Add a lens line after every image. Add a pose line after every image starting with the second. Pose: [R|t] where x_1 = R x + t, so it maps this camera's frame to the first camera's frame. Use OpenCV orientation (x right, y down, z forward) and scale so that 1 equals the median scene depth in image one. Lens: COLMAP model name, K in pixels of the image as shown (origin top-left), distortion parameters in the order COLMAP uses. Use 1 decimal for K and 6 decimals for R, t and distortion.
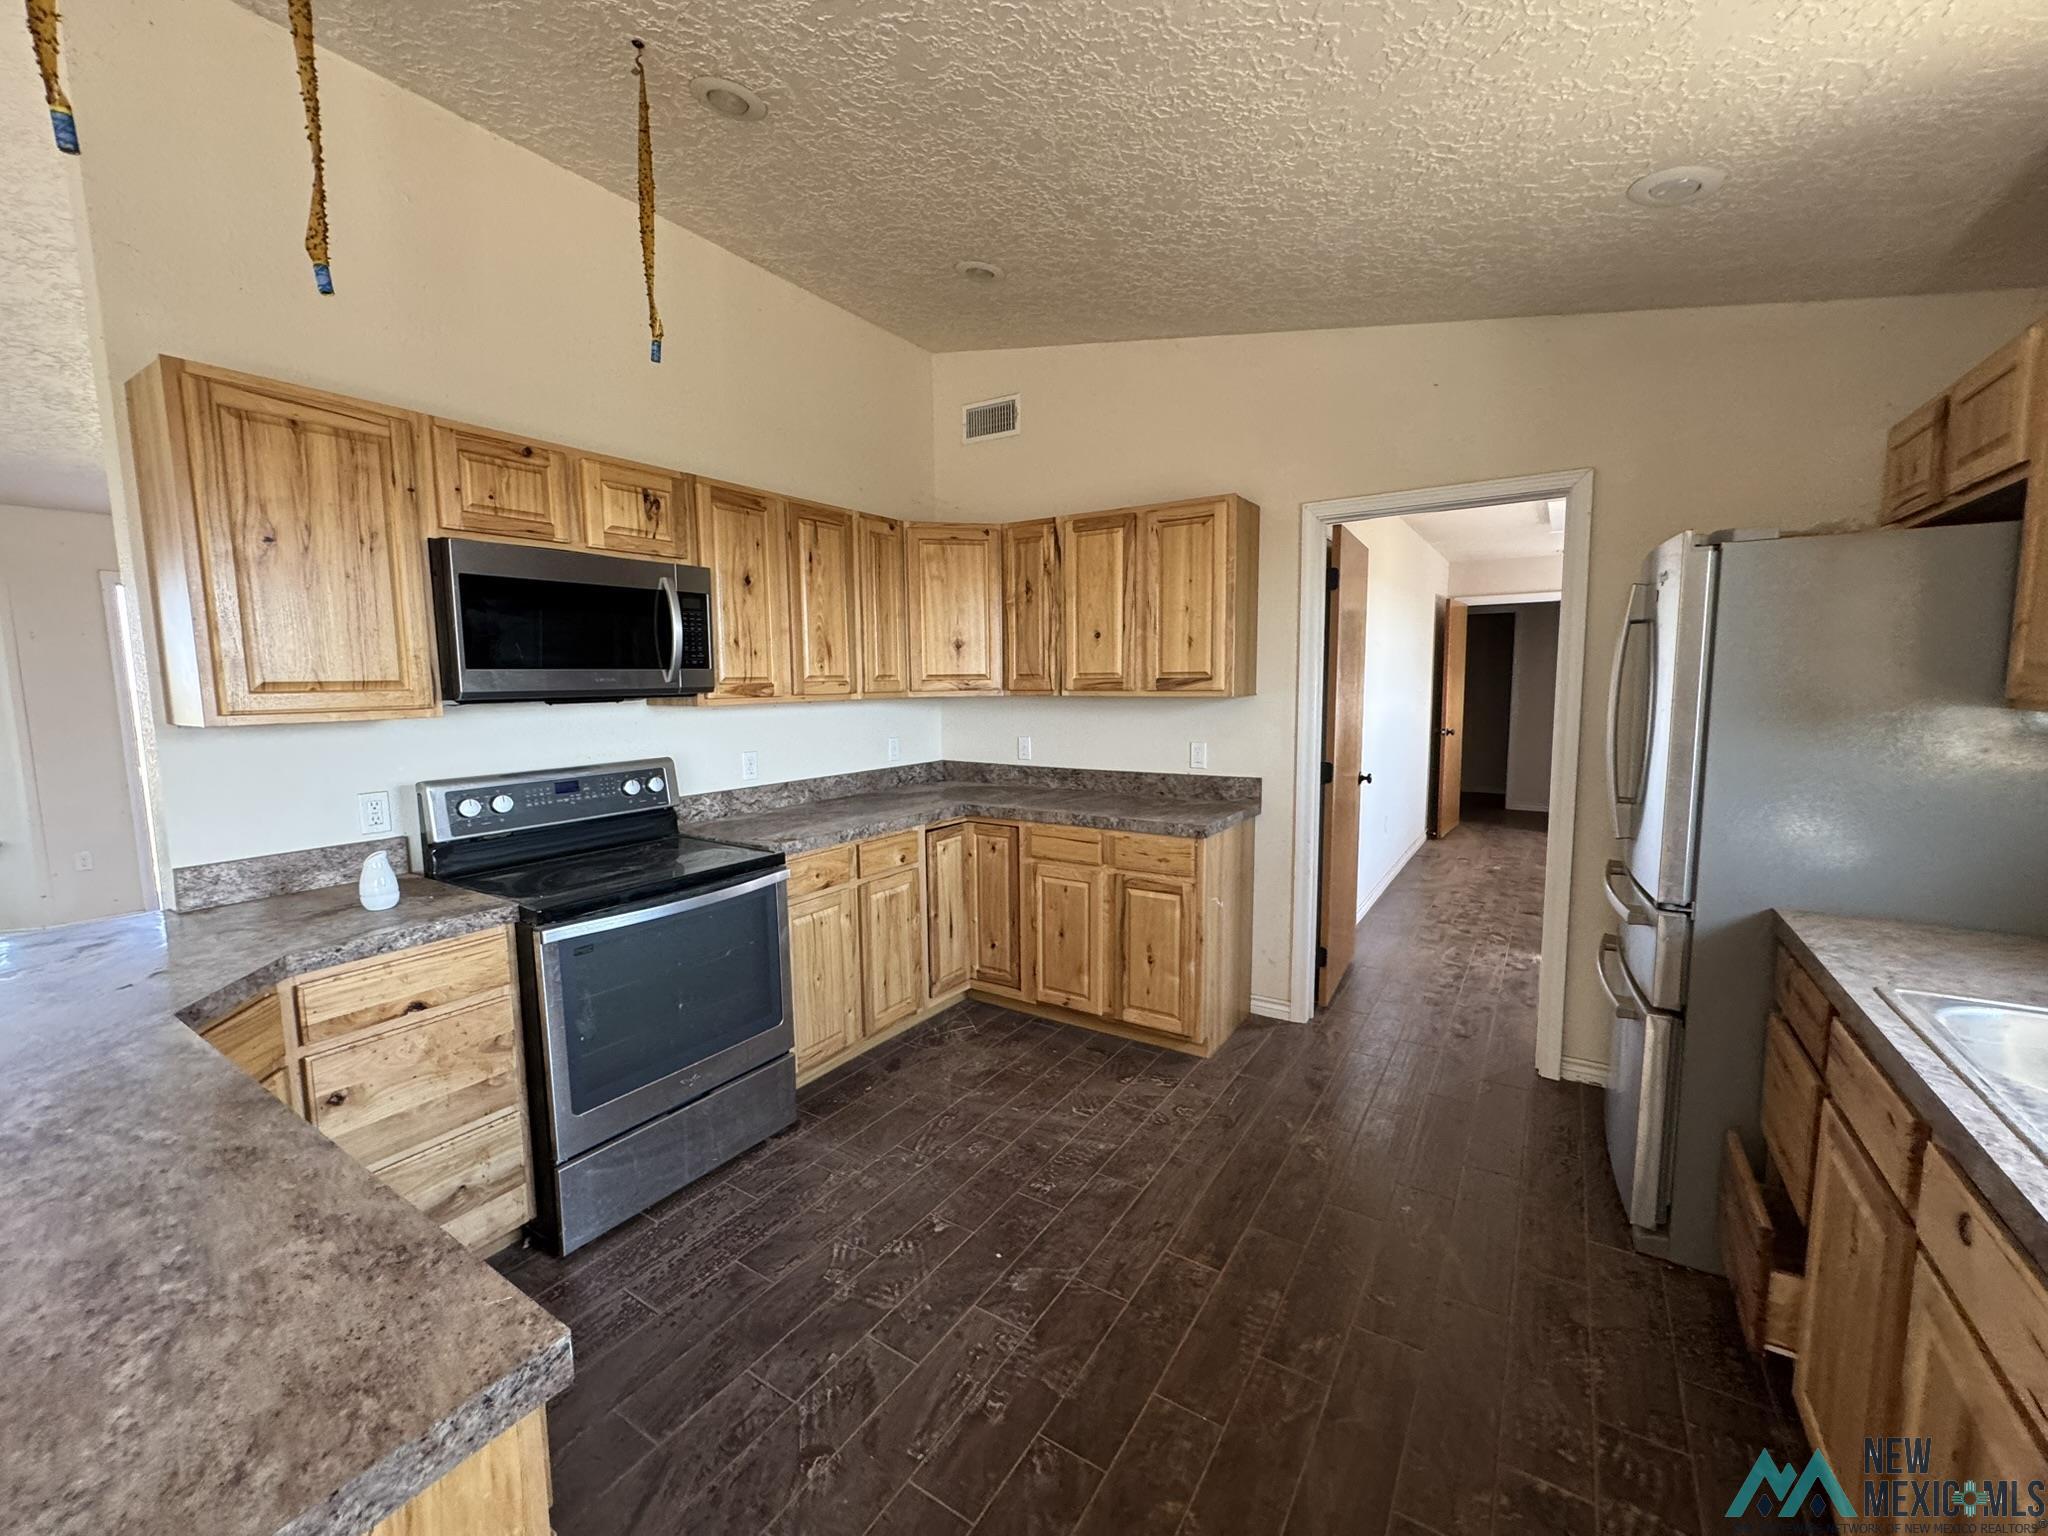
lens RADIAL K [[830.1, 0, 1017.9], [0, 830.1, 764.8], [0, 0, 1]] dist [-0.000681, 0.000271]
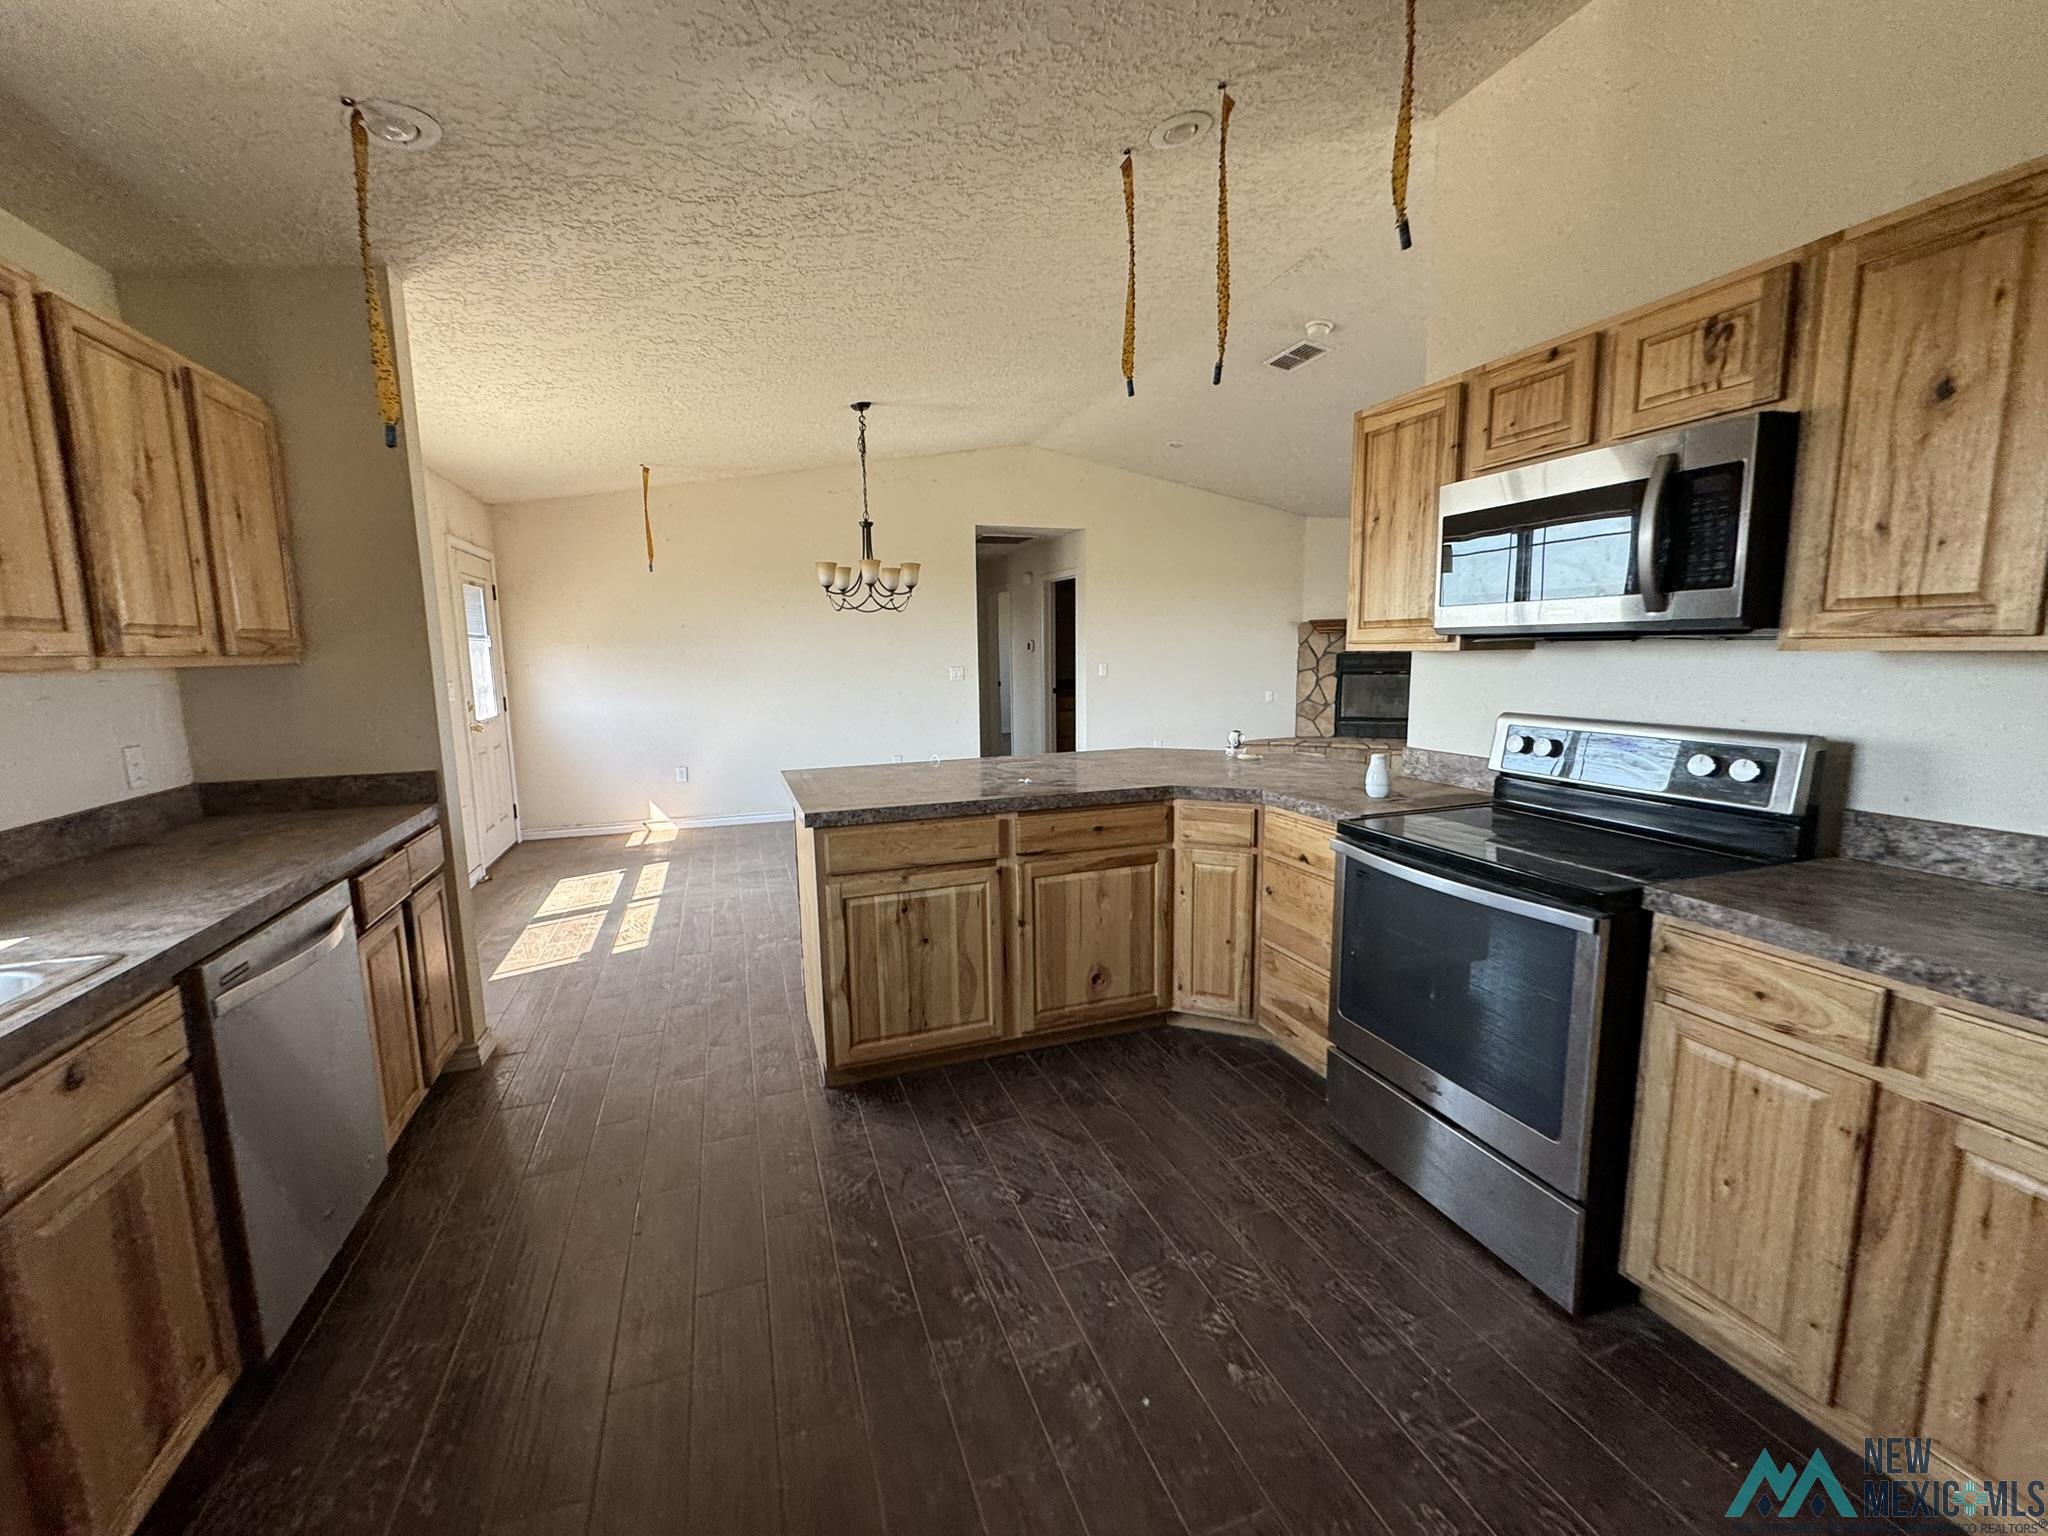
lens RADIAL K [[830.1, 0, 1028.1], [0, 830.1, 763.3], [0, 0, 1]] dist [-0.000681, 0.000271]
pose [[-0.596100, 0.130449, -0.792242, 0.399962], [-0.066169, 0.975375, 0.210391, -0.079405], [0.800179, 0.177836, -0.572790, 0.902835]]
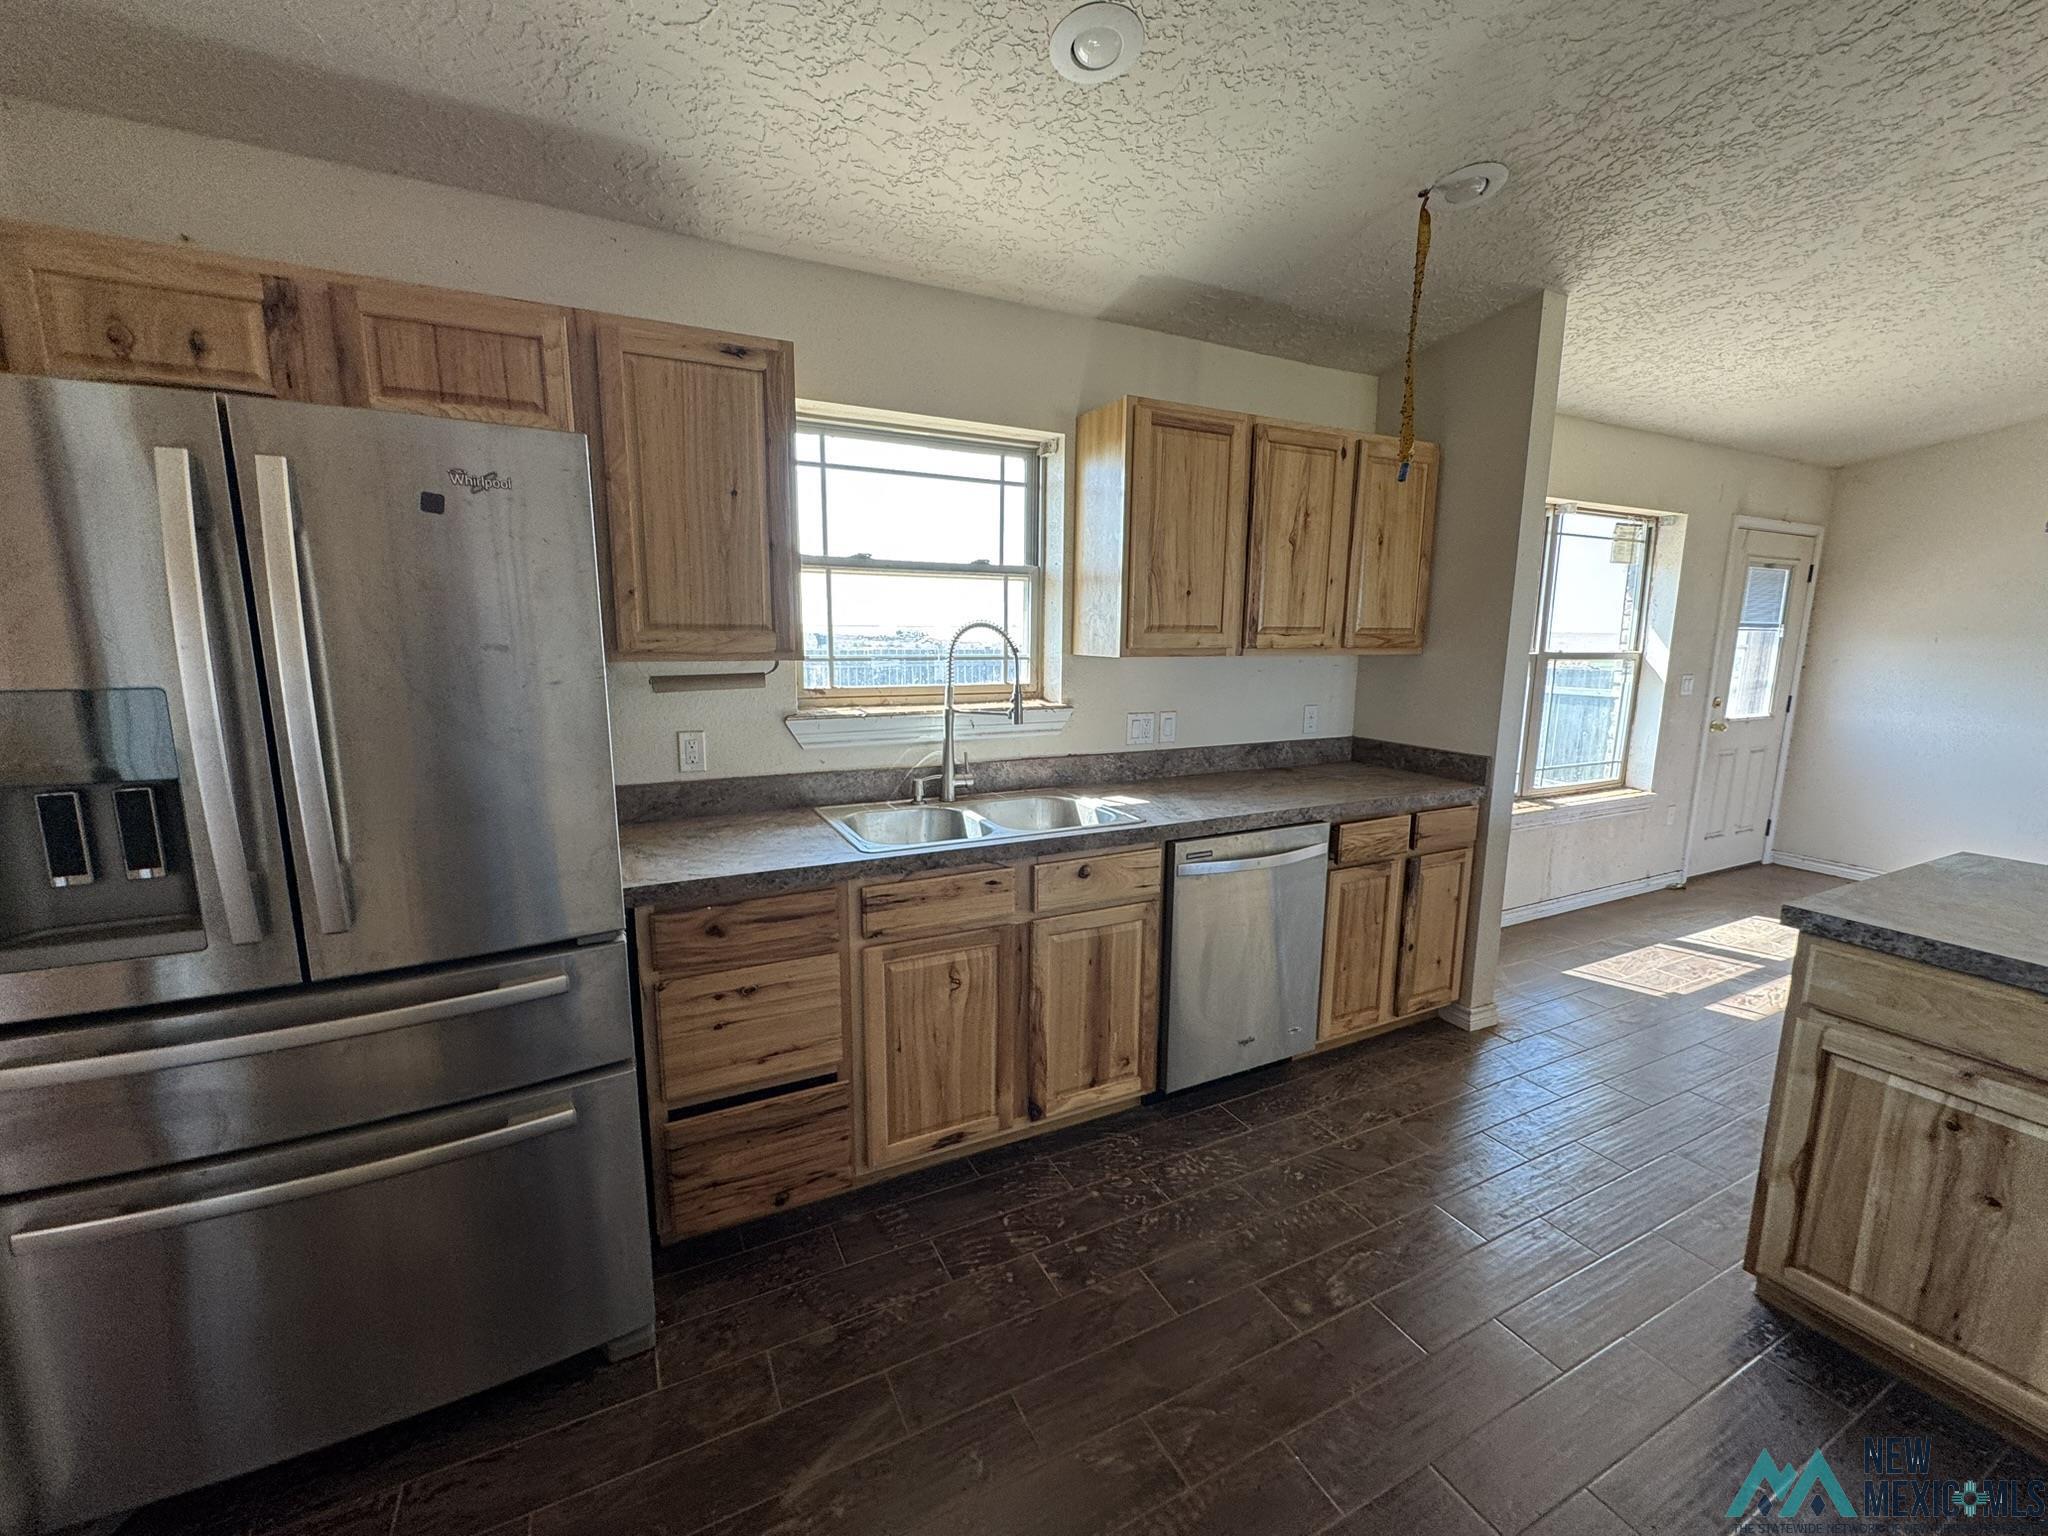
lens RADIAL K [[830.1, 0, 1022.8], [0, 830.1, 766.7], [0, 0, 1]] dist [-0.000681, 0.000271]
pose [[-0.868451, -0.079155, 0.489415, 0.060459], [0.053399, 0.966495, 0.251070, -0.106461], [-0.492891, 0.244176, -0.835127, 0.976310]]
